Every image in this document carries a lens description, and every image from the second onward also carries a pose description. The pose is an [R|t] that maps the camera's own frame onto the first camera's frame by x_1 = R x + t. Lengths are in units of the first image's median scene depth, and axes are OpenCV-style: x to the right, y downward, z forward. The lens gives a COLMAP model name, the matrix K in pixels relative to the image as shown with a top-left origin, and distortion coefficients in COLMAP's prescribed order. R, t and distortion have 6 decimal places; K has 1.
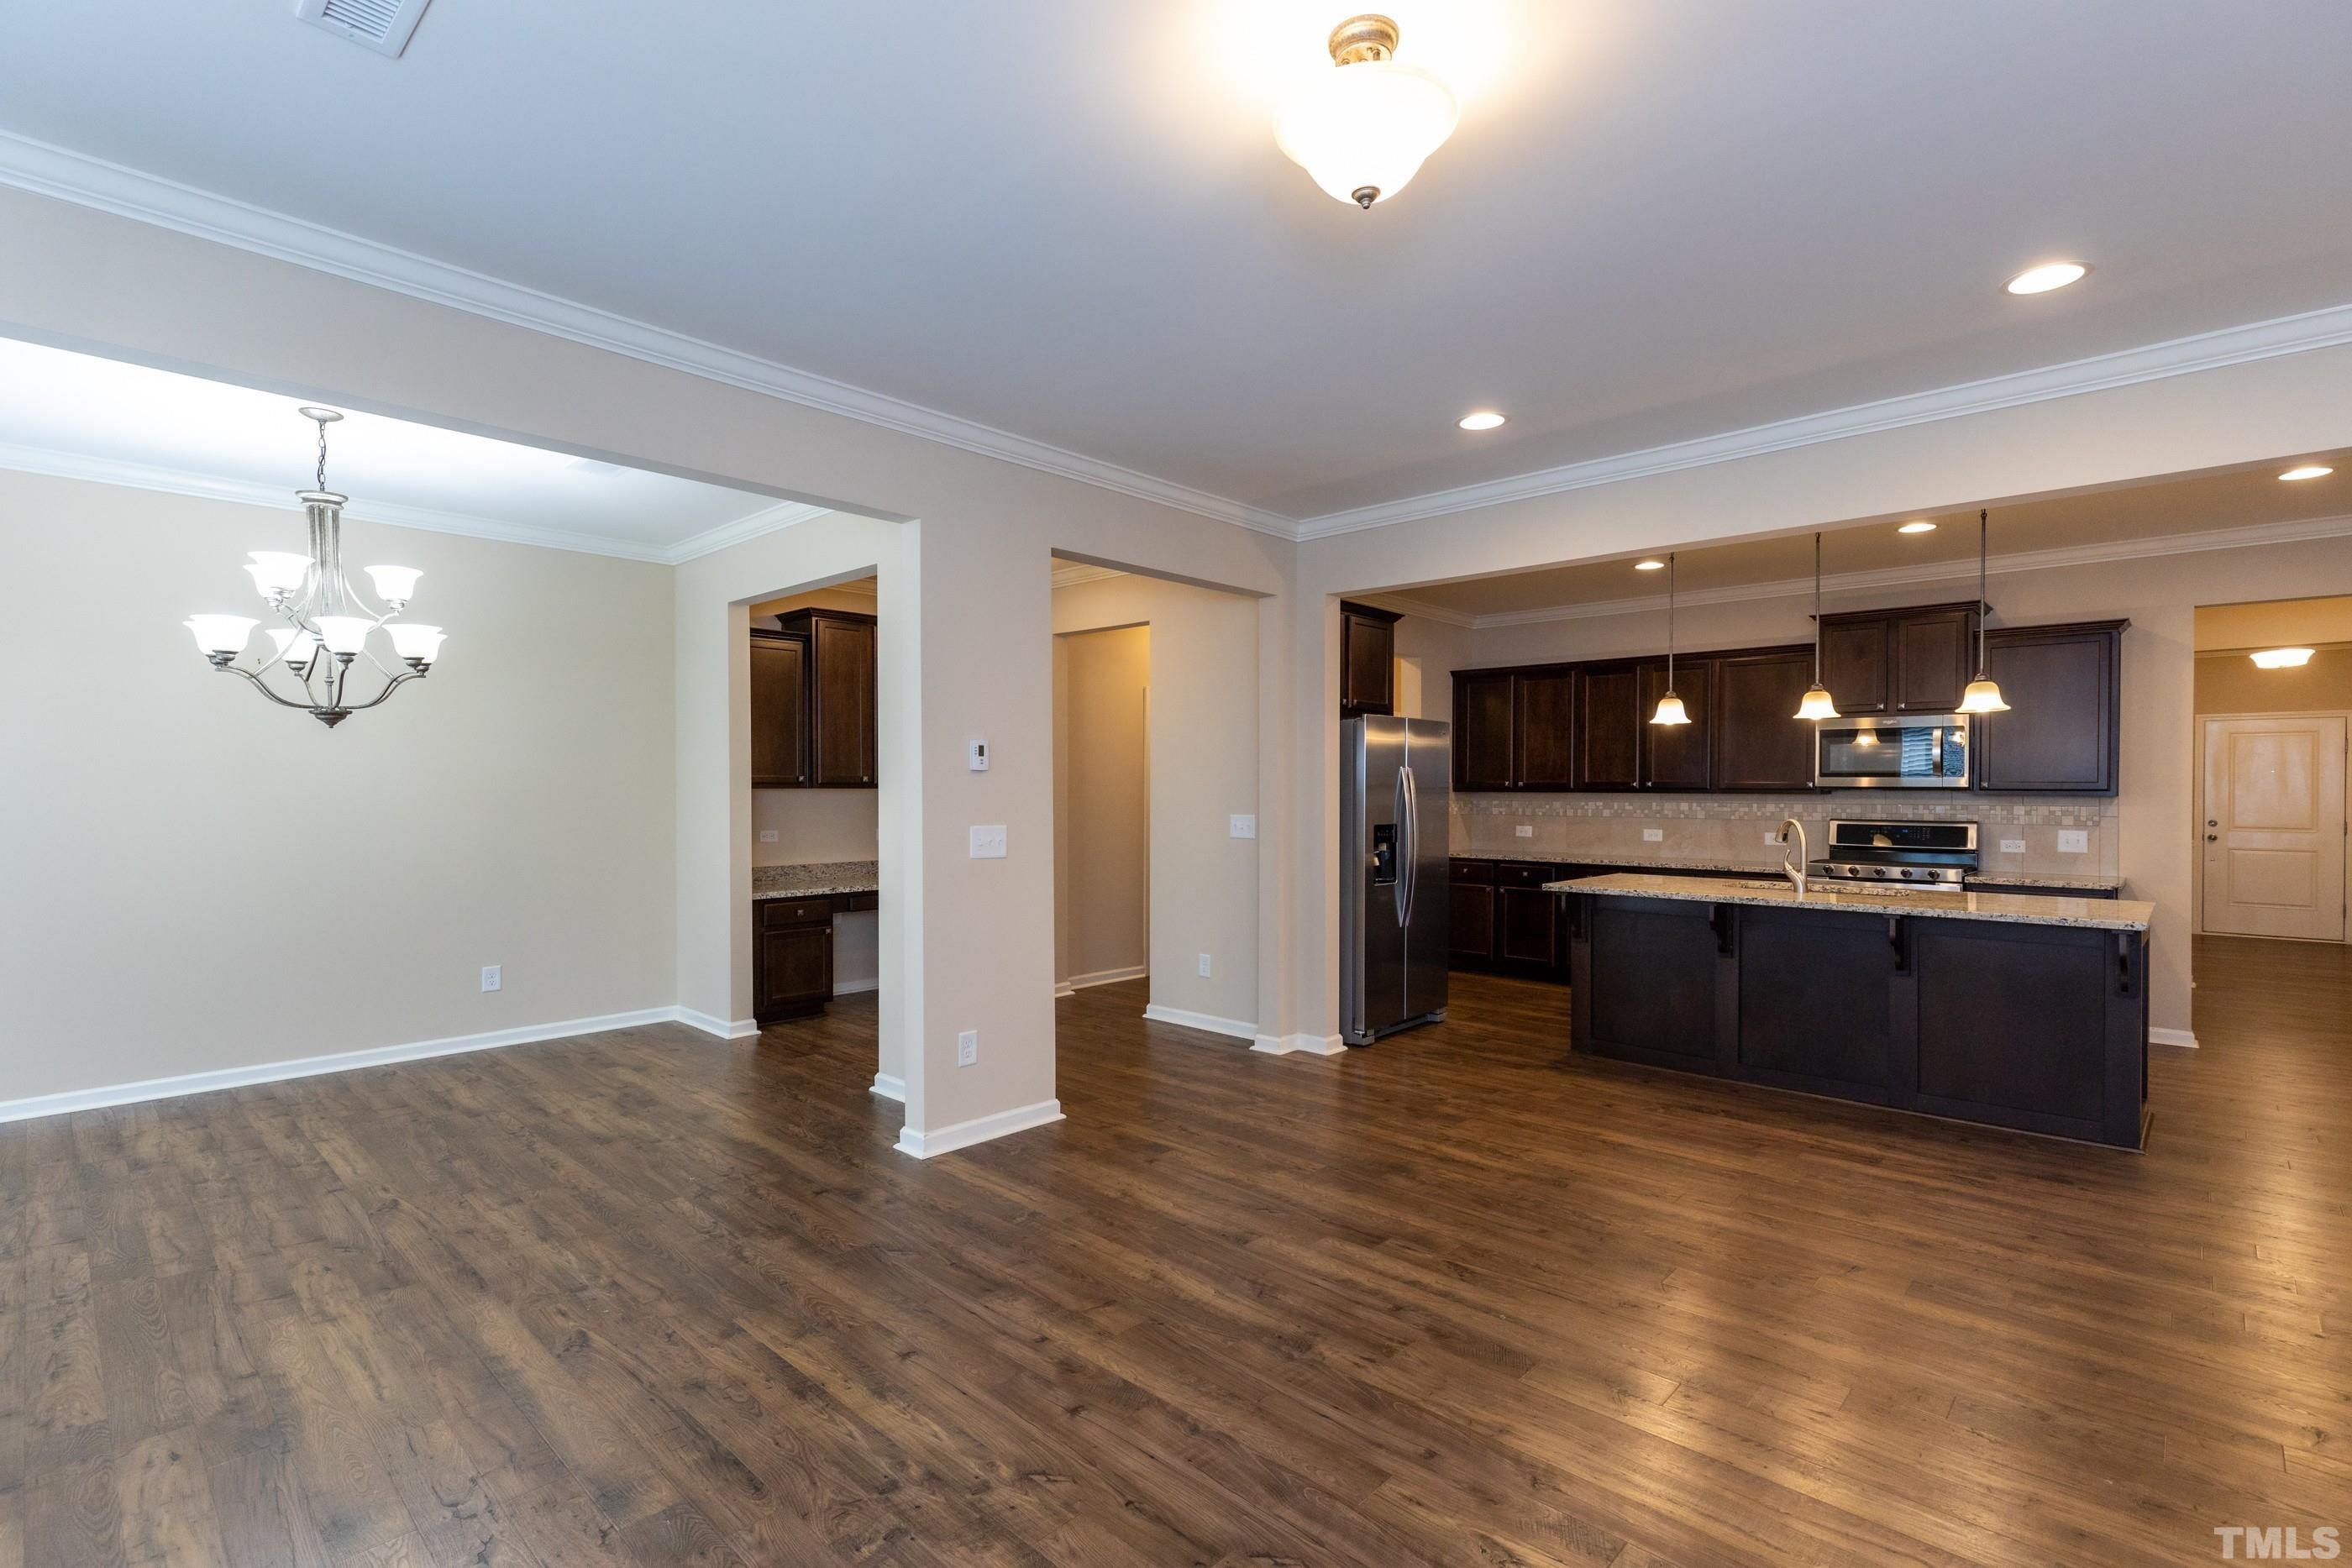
lens RADIAL K [[1021.8, 0, 1186.2], [0, 1021.8, 786.3], [0, 0, 1]] dist [-0.003189, -0.000102]
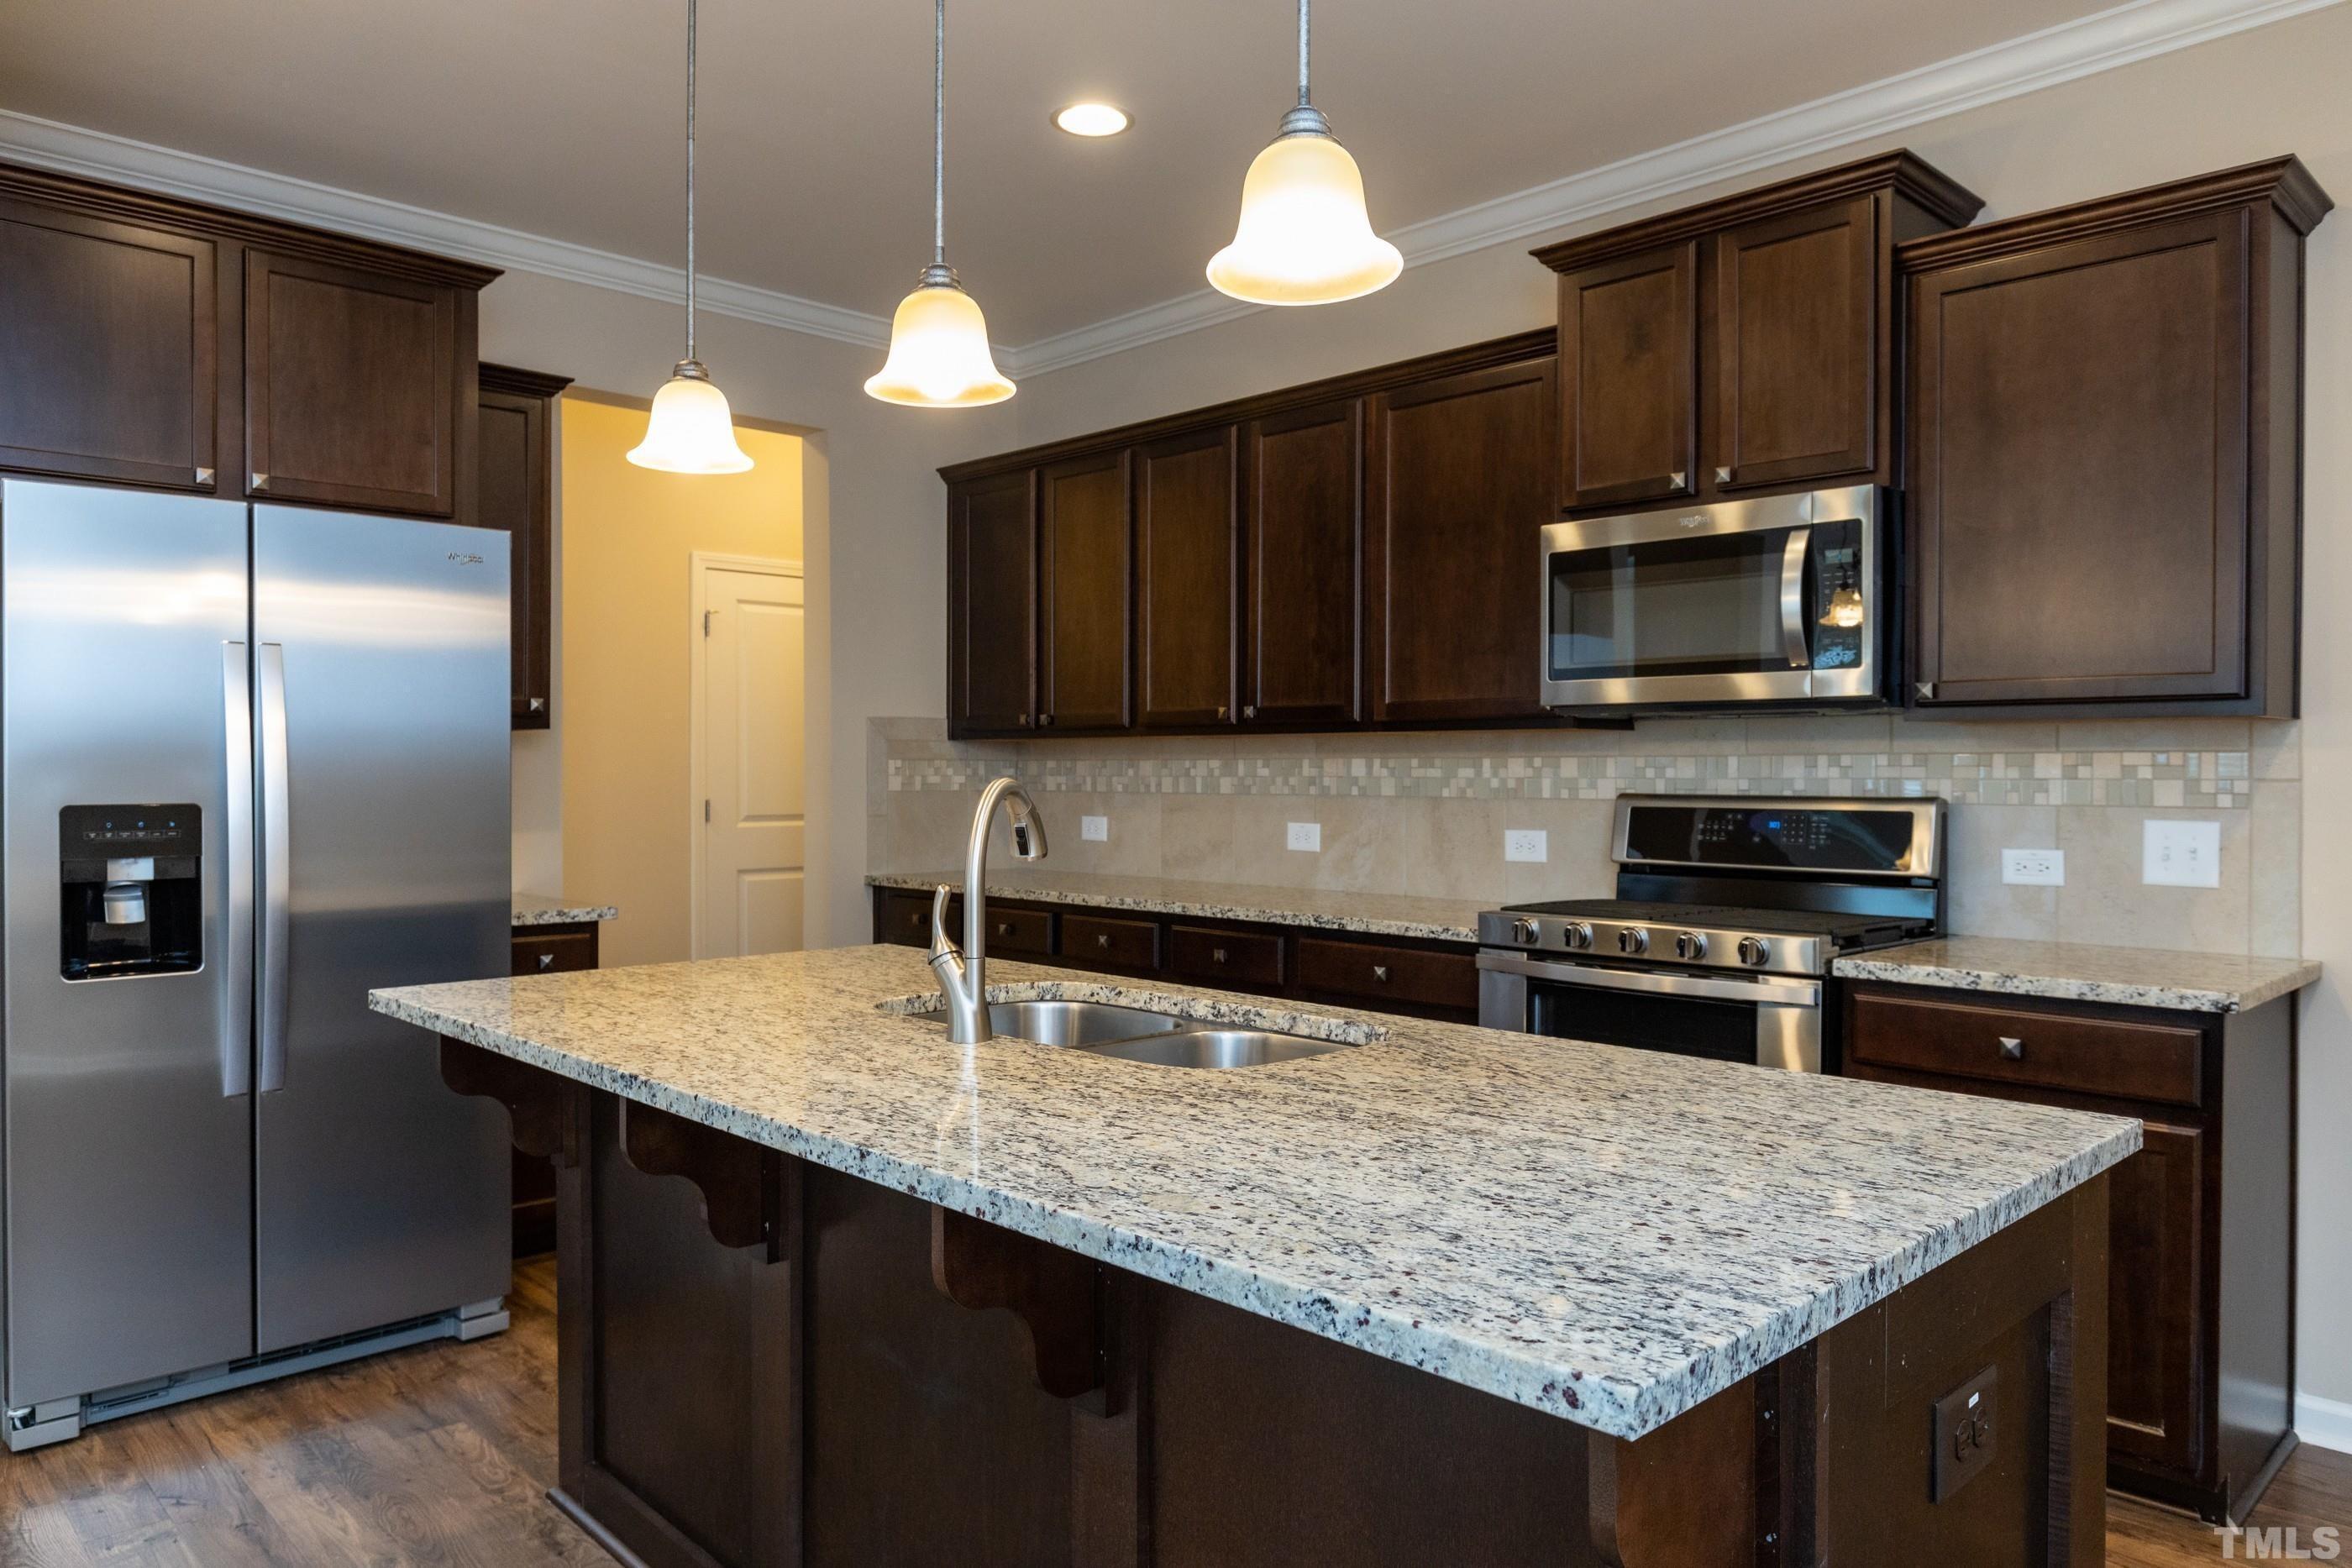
lens RADIAL K [[1585.6, 0, 1154.1], [0, 1585.6, 778.2], [0, 0, 1]] dist [-0.010537, 0.001882]
pose [[0.997237, -0.002985, -0.074232, 0.529507], [0.003668, 0.999952, 0.009072, 0.021001], [0.074201, -0.009319, 0.997200, 0.416339]]
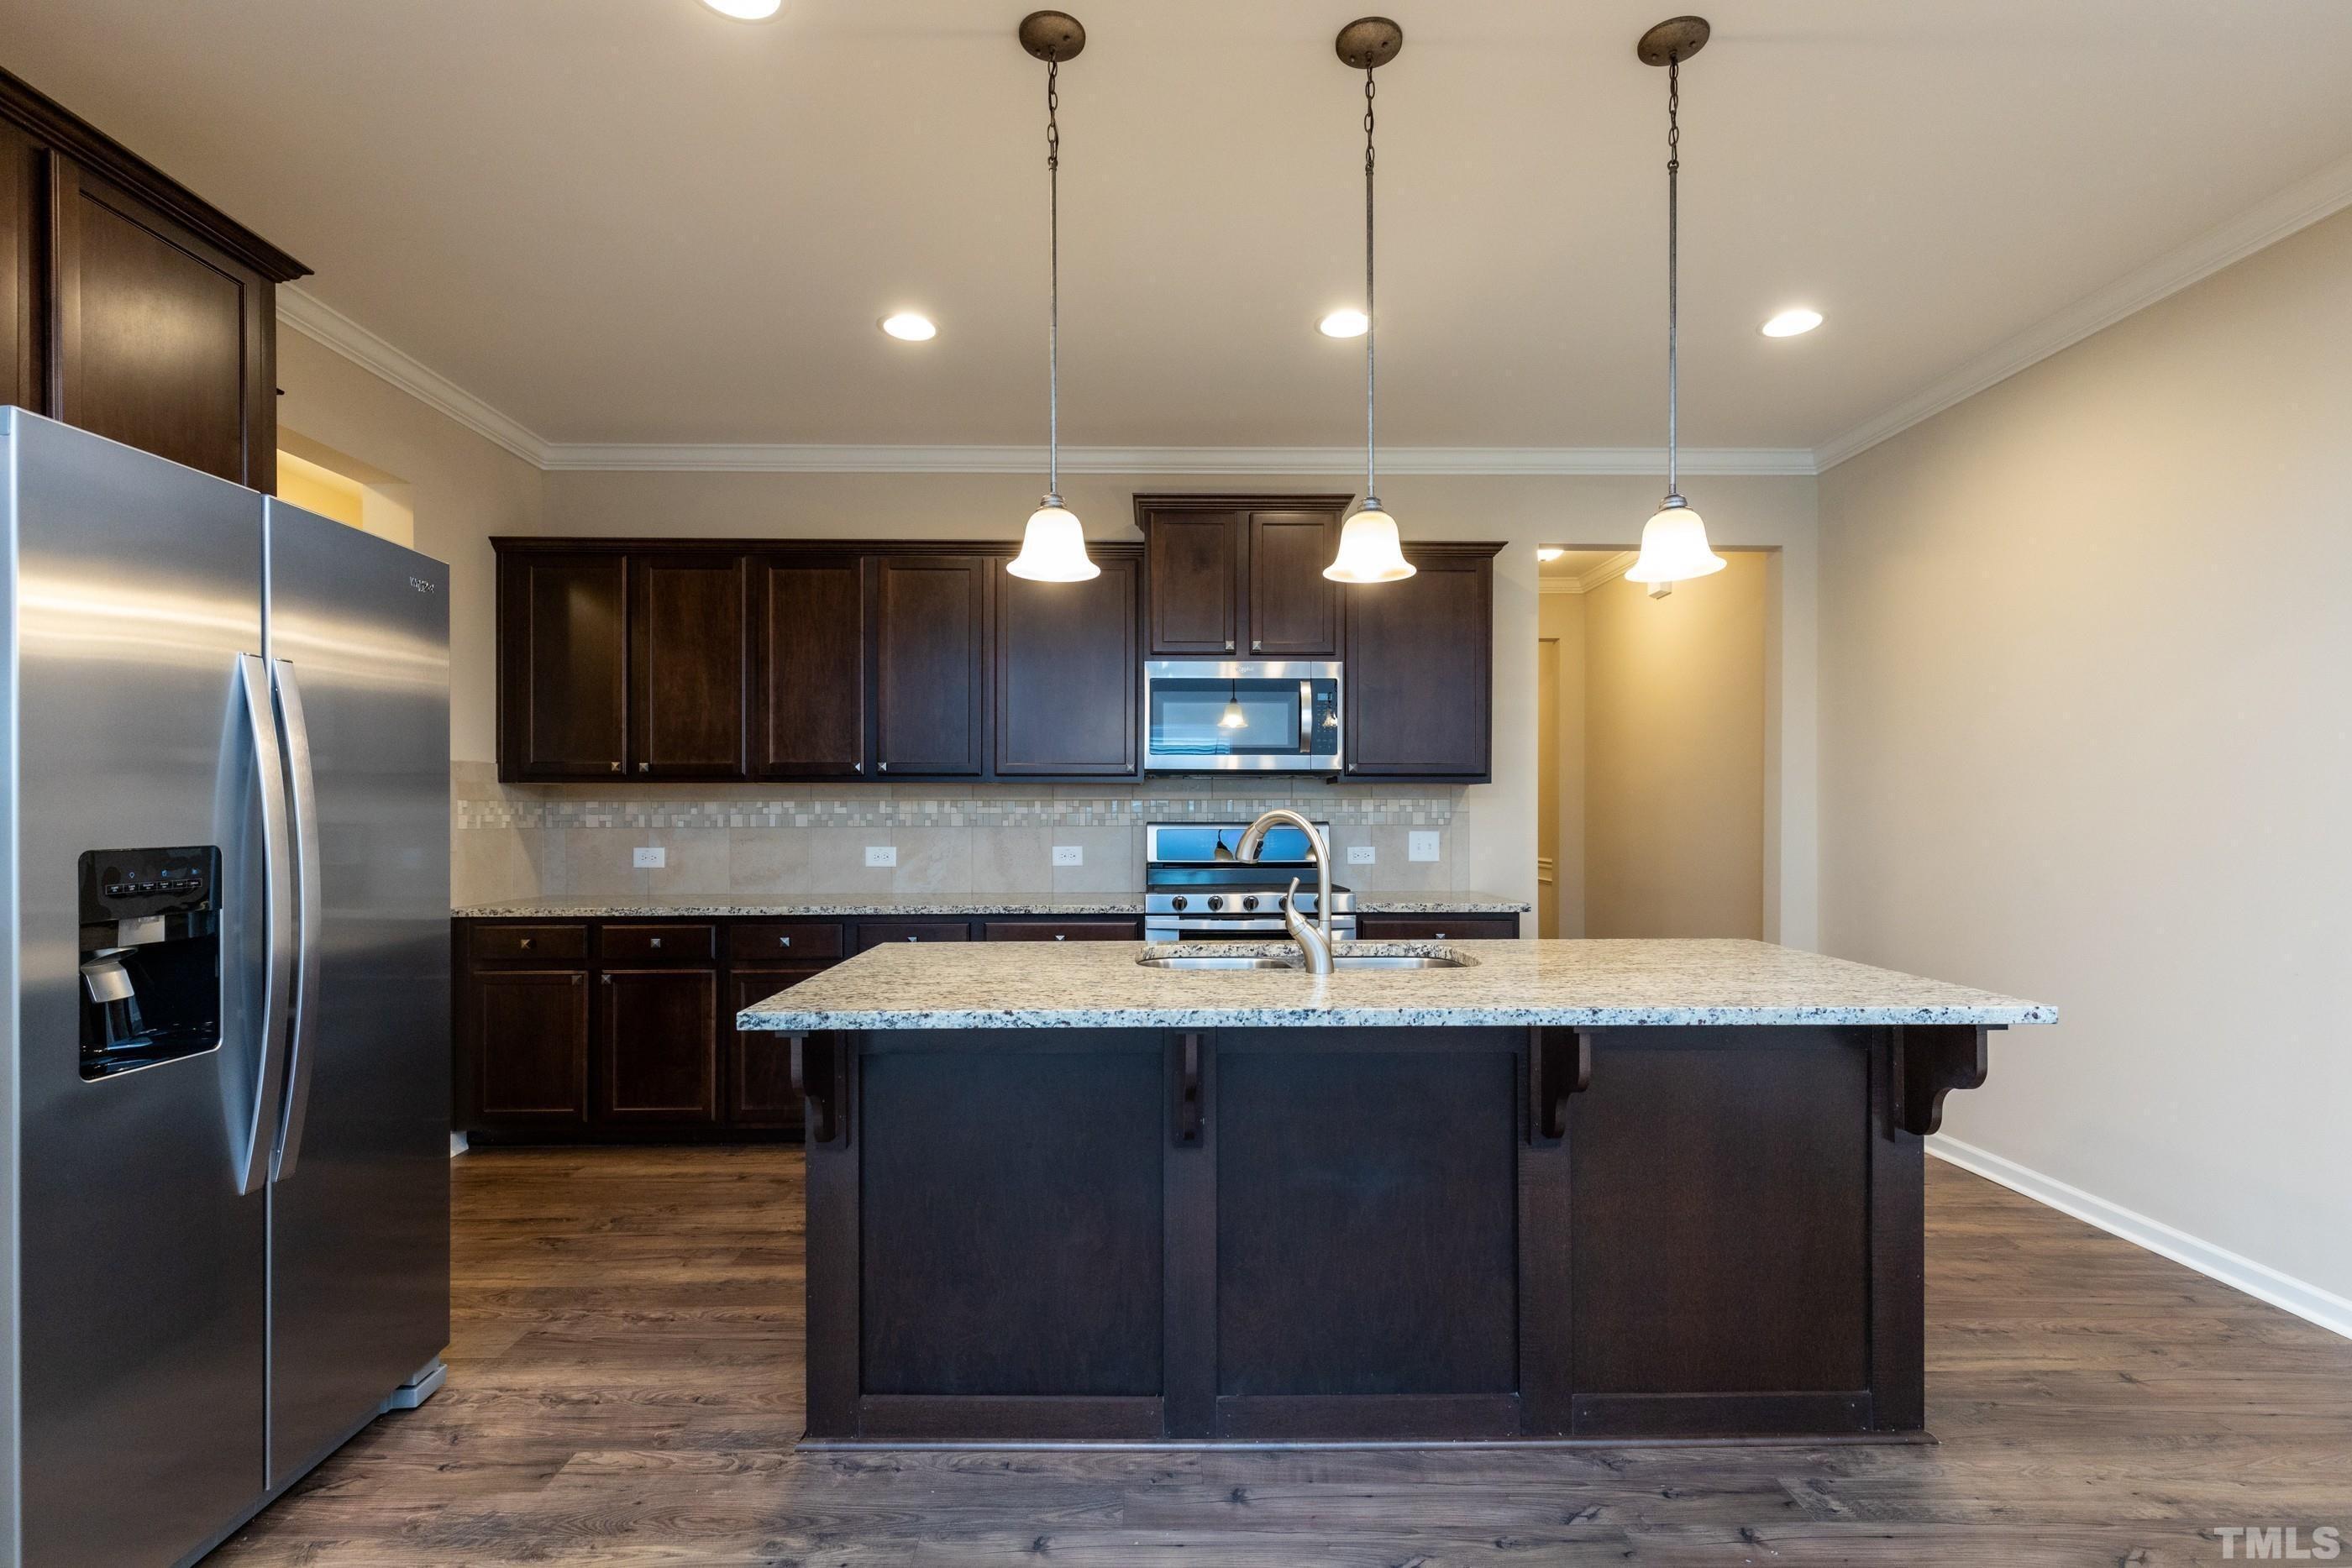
lens RADIAL K [[1108.8, 0, 1150.3], [0, 1108.8, 816.6], [0, 0, 1]] dist [0.009463, -0.001173]
pose [[0.726671, -0.007810, 0.686941, 0.158323], [0.002048, 0.999956, 0.009203, 0.022921], [-0.686982, -0.005281, 0.726655, 0.515766]]
